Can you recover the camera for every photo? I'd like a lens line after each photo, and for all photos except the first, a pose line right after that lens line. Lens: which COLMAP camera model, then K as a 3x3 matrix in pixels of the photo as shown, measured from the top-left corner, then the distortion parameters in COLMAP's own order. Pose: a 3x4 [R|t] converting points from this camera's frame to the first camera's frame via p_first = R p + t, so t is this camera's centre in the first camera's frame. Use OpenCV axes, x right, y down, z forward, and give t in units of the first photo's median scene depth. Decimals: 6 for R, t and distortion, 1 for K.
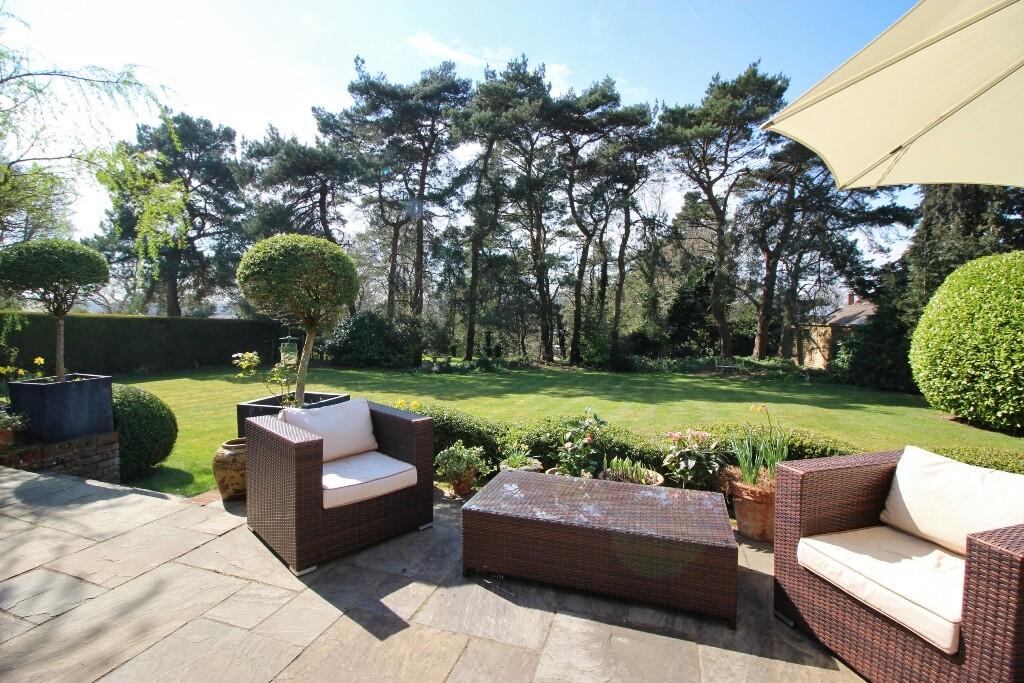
lens RADIAL K [[474.9, 0, 506.9], [0, 474.9, 339.0], [0, 0, 1]] dist [-0.024120, -0.000927]
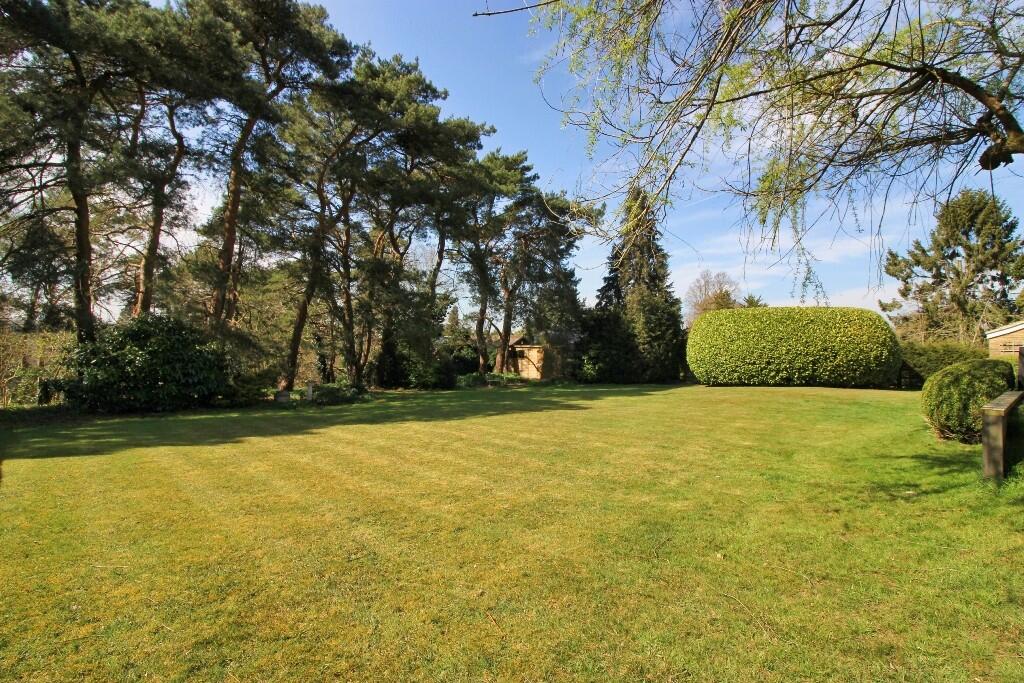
lens RADIAL K [[474.9, 0, 511.7], [0, 474.9, 339.1], [0, 0, 1]] dist [-0.024120, -0.000927]
pose [[0.504912, 0.025762, 0.862786, -0.646008], [0.034117, 0.998178, -0.049770, 0.015286], [-0.862496, 0.054565, 0.503113, 0.373152]]
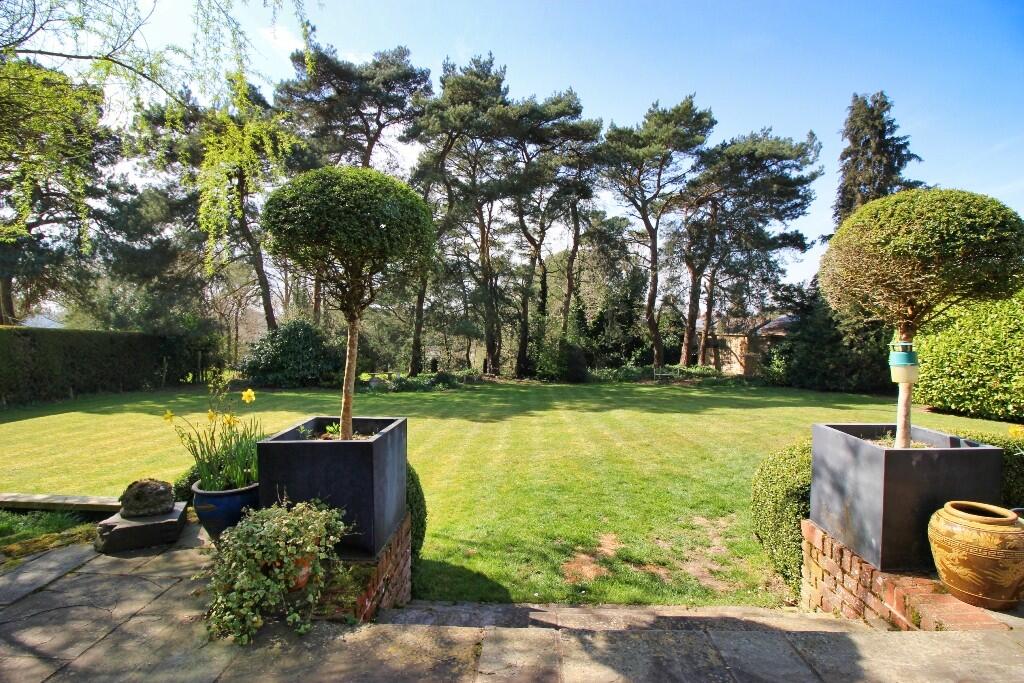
lens RADIAL K [[474.9, 0, 507.6], [0, 474.9, 338.6], [0, 0, 1]] dist [-0.024120, -0.000927]
pose [[0.955284, -0.006413, 0.295620, -0.205838], [0.015117, 0.999517, -0.027166, 0.000195], [-0.295303, 0.030420, 0.954919, 0.093930]]
